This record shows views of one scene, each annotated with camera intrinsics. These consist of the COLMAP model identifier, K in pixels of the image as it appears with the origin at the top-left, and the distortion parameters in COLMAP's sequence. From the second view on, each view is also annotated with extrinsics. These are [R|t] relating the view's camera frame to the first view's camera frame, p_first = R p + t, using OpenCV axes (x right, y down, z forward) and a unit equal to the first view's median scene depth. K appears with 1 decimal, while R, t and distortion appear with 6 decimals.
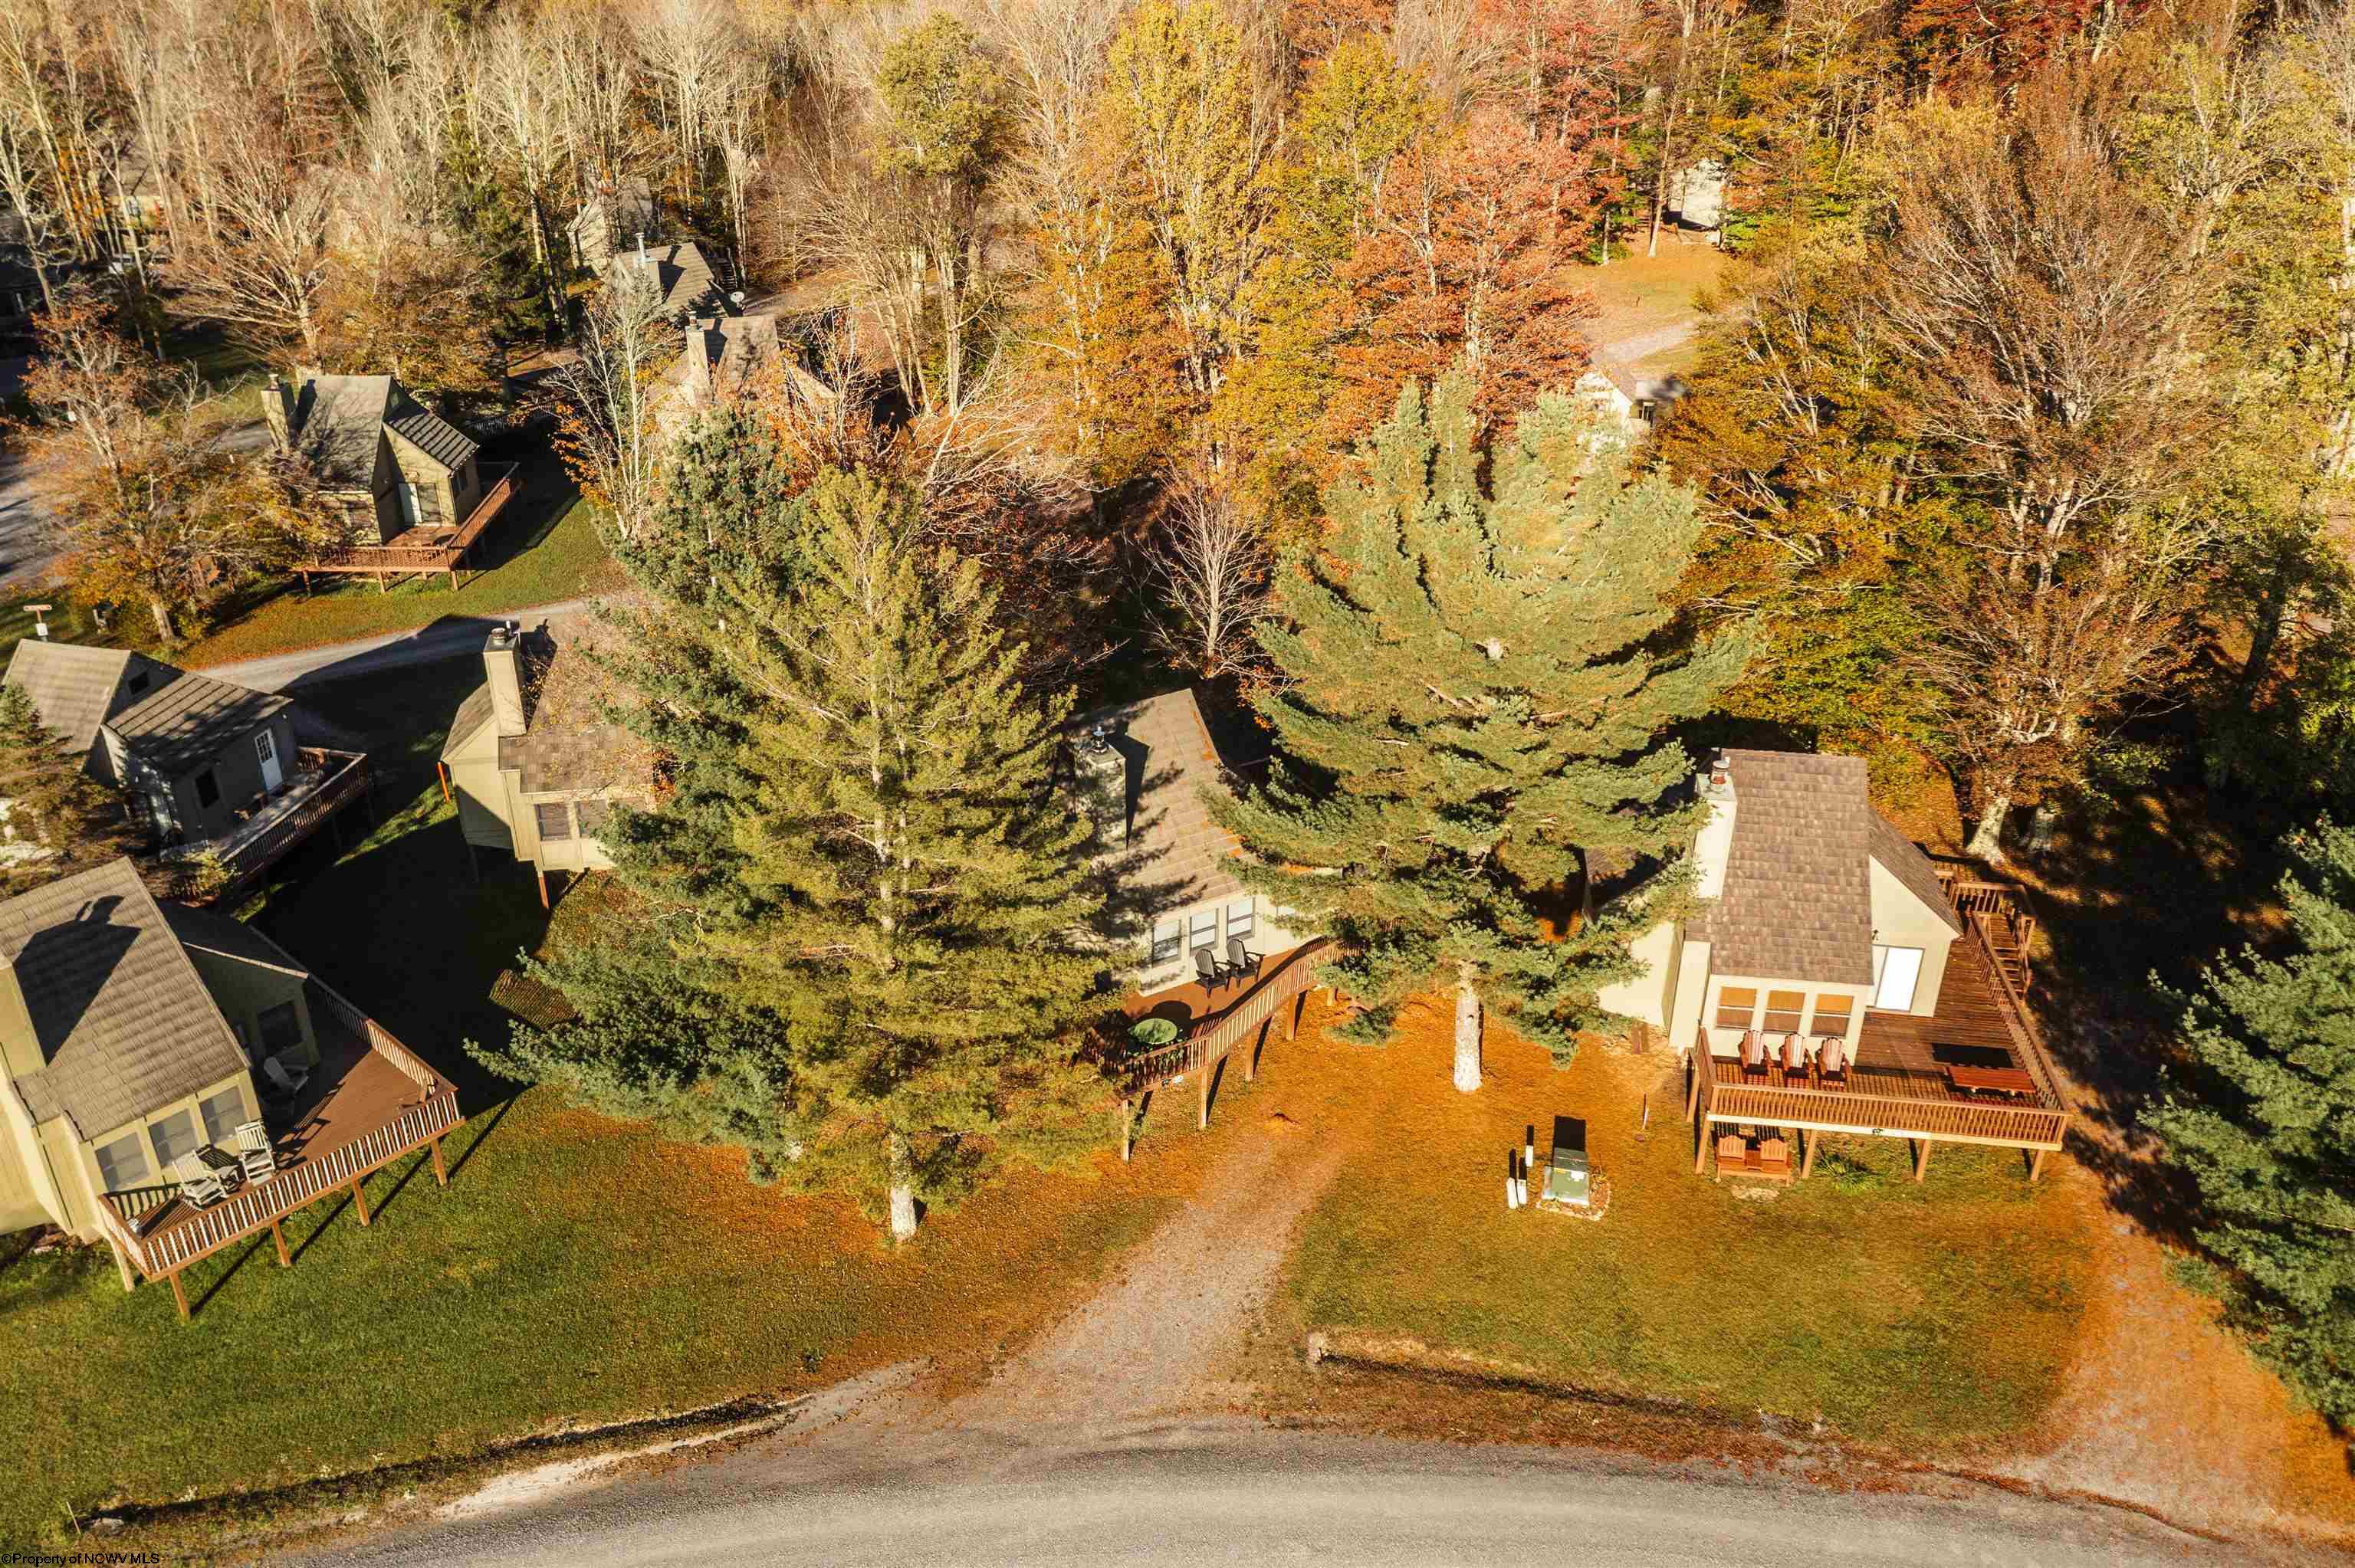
lens RADIAL K [[1900.0, 0, 1181.2], [0, 1900.0, 787.9], [0, 0, 1]] dist [0.009597, -0.005108]
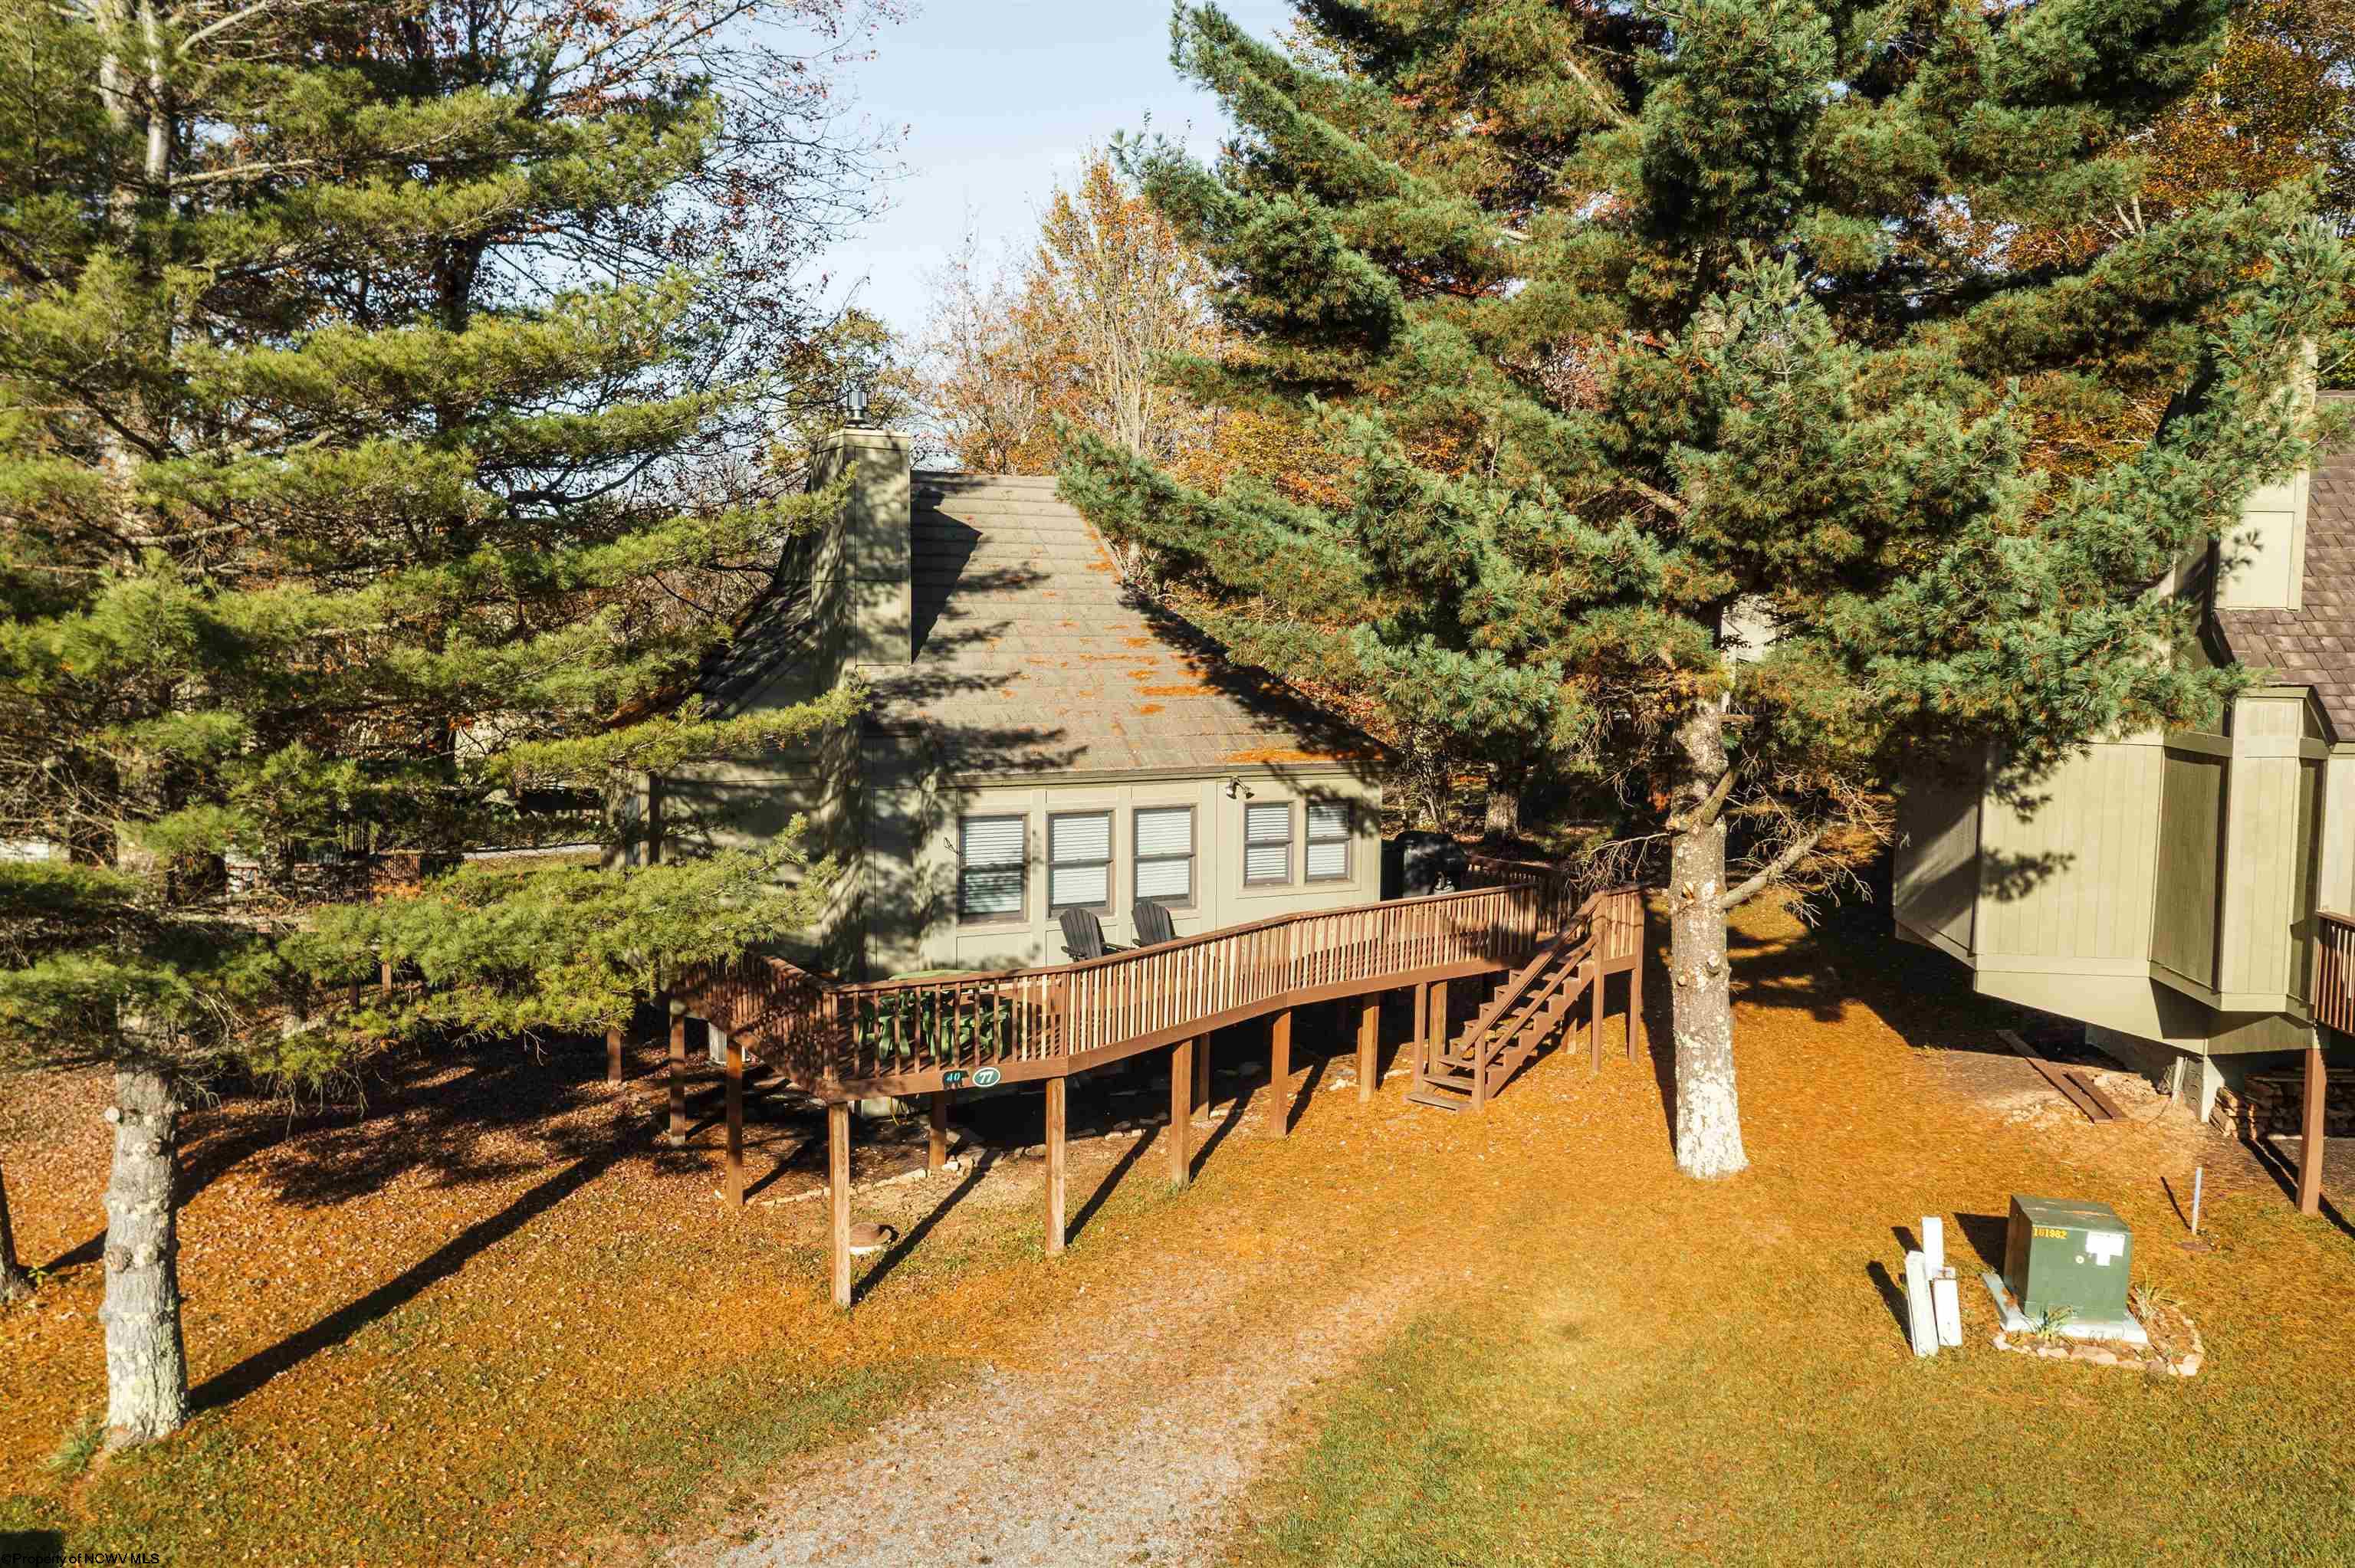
lens RADIAL K [[1900.0, 0, 1183.4], [0, 1900.0, 784.2], [0, 0, 1]] dist [0.009597, -0.005108]
pose [[1.000000, 0.000602, 0.000266, 0.036547], [-0.000449, 0.919084, -0.394061, 0.239312], [-0.000482, 0.394061, 0.919084, 0.588824]]
